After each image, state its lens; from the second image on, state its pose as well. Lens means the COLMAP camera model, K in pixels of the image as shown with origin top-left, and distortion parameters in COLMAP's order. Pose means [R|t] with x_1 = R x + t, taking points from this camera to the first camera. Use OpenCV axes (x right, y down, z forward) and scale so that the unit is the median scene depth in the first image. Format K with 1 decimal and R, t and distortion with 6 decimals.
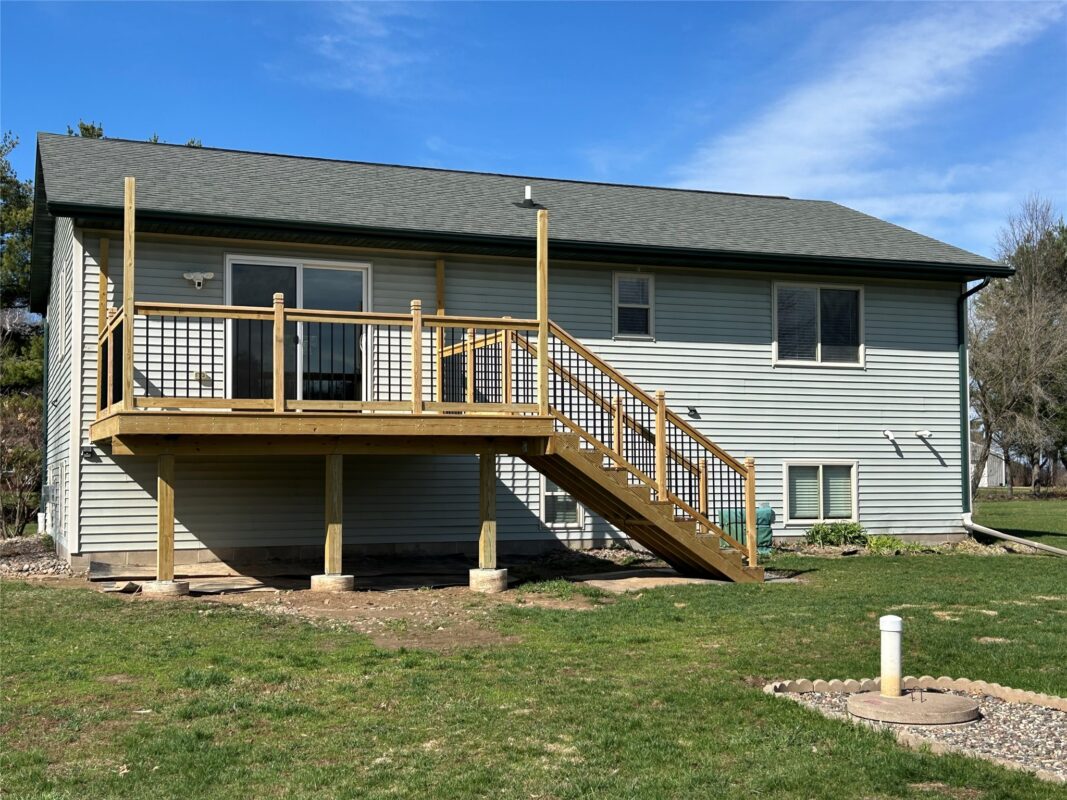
lens RADIAL K [[1336.5, 0, 533.5], [0, 1336.5, 400.0], [0, 0, 1]] dist [0.091566, -0.021936]
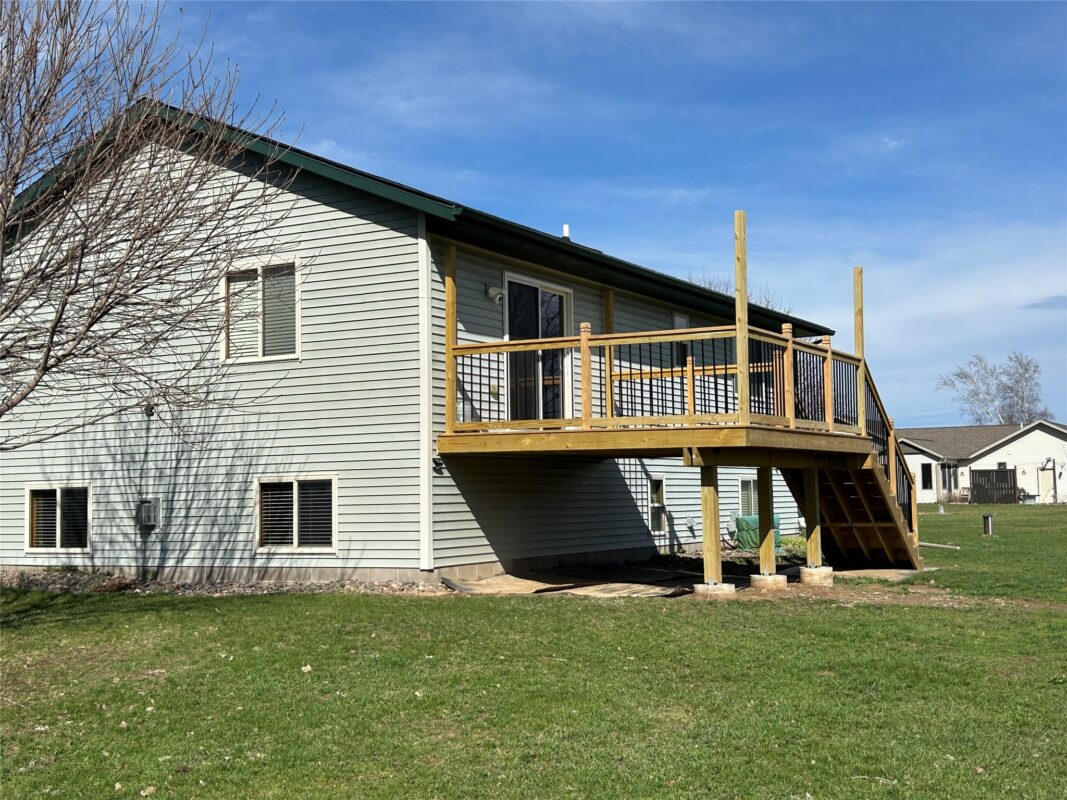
lens RADIAL K [[1336.5, 0, 533.5], [0, 1336.5, 400.0], [0, 0, 1]] dist [0.091566, -0.021936]
pose [[0.790136, 0.035486, 0.611904, -0.817374], [-0.024575, 0.999354, -0.026221, 0.015004], [-0.612439, 0.005681, 0.790497, 0.185957]]
